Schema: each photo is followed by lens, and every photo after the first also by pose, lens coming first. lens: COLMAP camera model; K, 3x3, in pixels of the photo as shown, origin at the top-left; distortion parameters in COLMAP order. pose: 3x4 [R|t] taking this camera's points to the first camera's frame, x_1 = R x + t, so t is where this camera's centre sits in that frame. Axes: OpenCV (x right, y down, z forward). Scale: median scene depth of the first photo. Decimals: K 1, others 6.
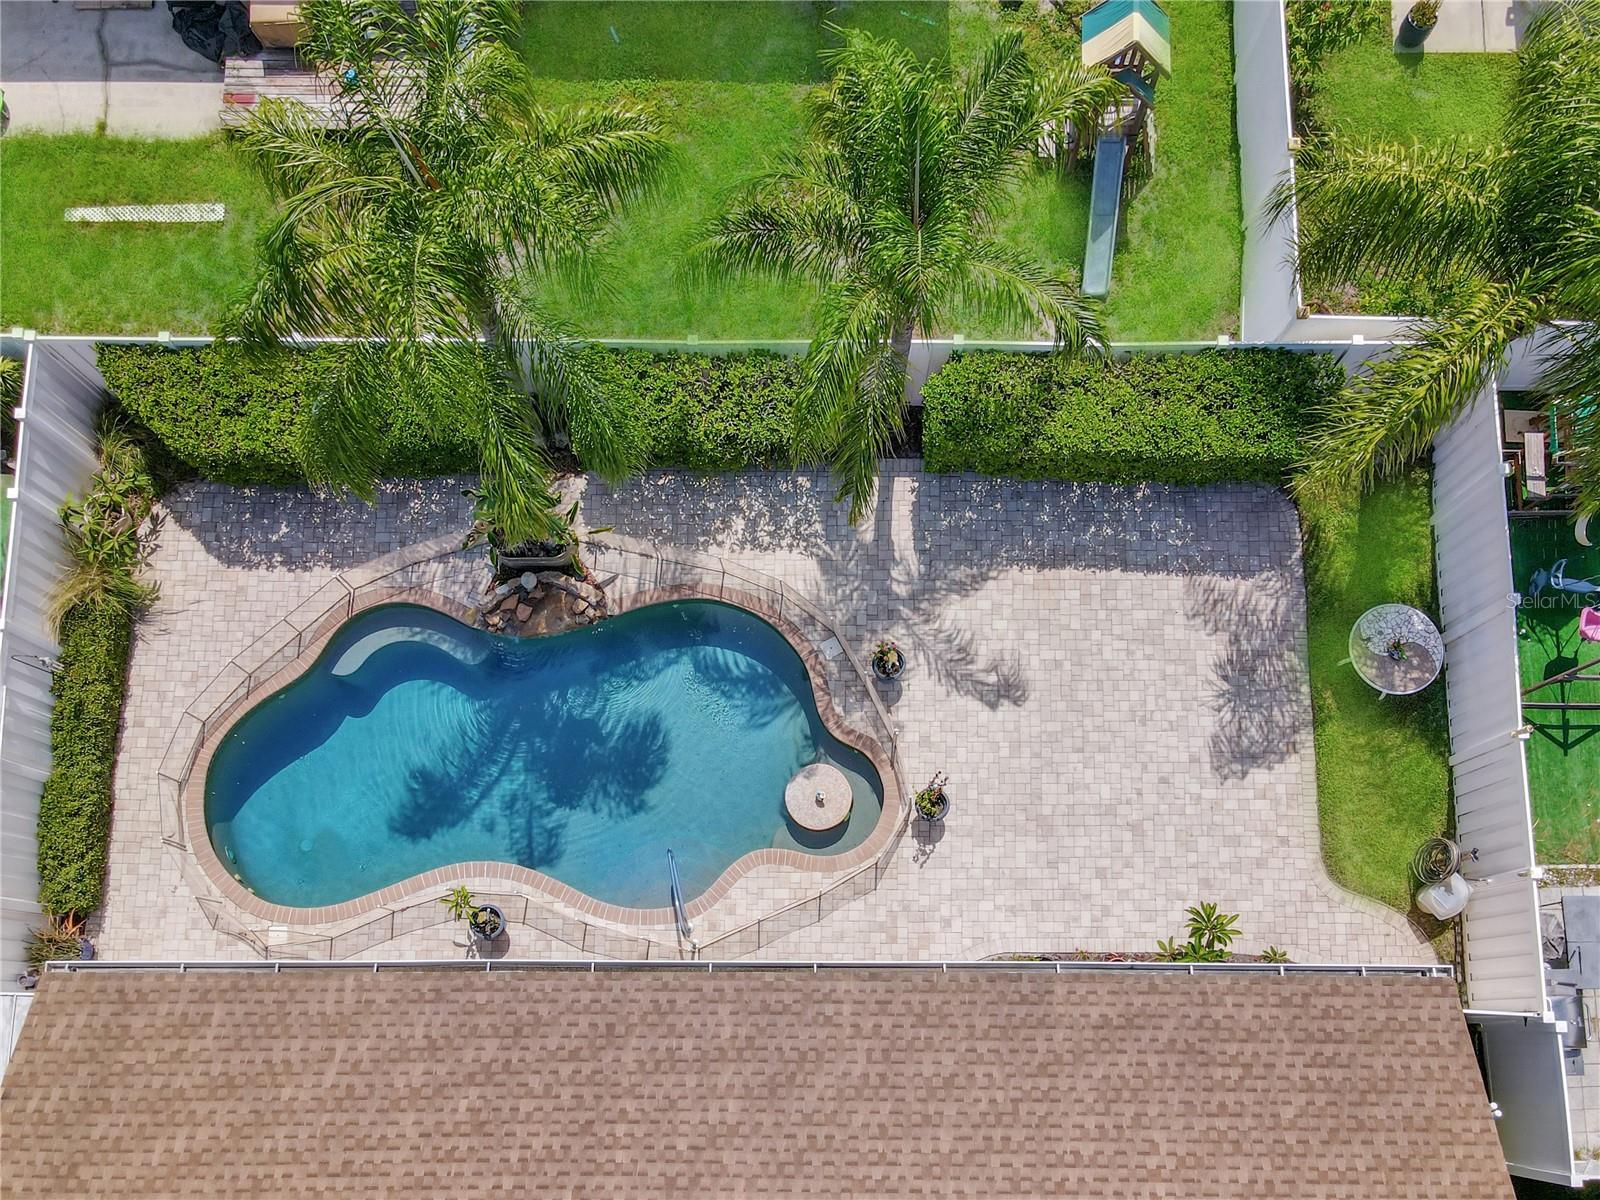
lens RADIAL K [[1154.9, 0, 839.1], [0, 1154.9, 838.7], [0, 0, 1]] dist [0.019551, -0.001556]
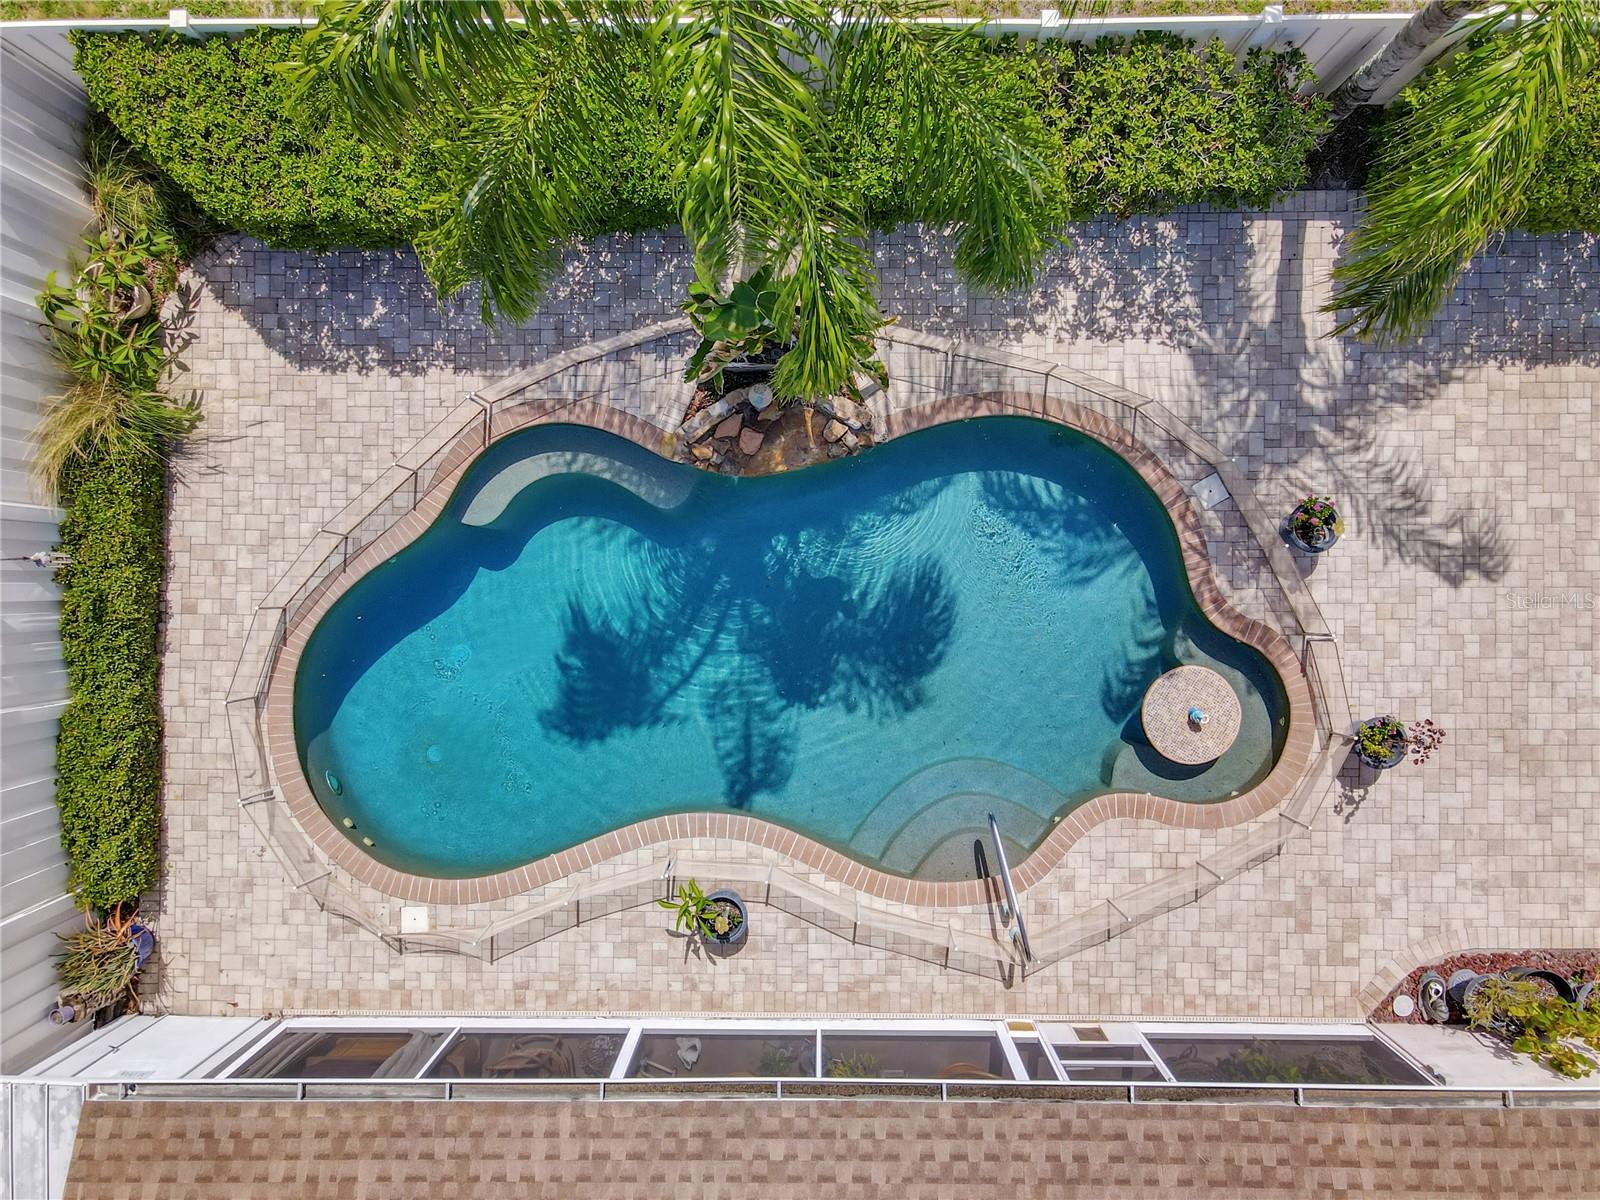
lens RADIAL K [[1105.5, 0, 839.6], [0, 1105.5, 564.7], [0, 0, 1]] dist [0.015181, -0.000514]
pose [[0.999971, -0.007239, -0.002154, -0.220683], [0.007467, 0.990355, 0.138350, -0.213584], [0.001132, -0.138362, 0.990381, 0.361437]]
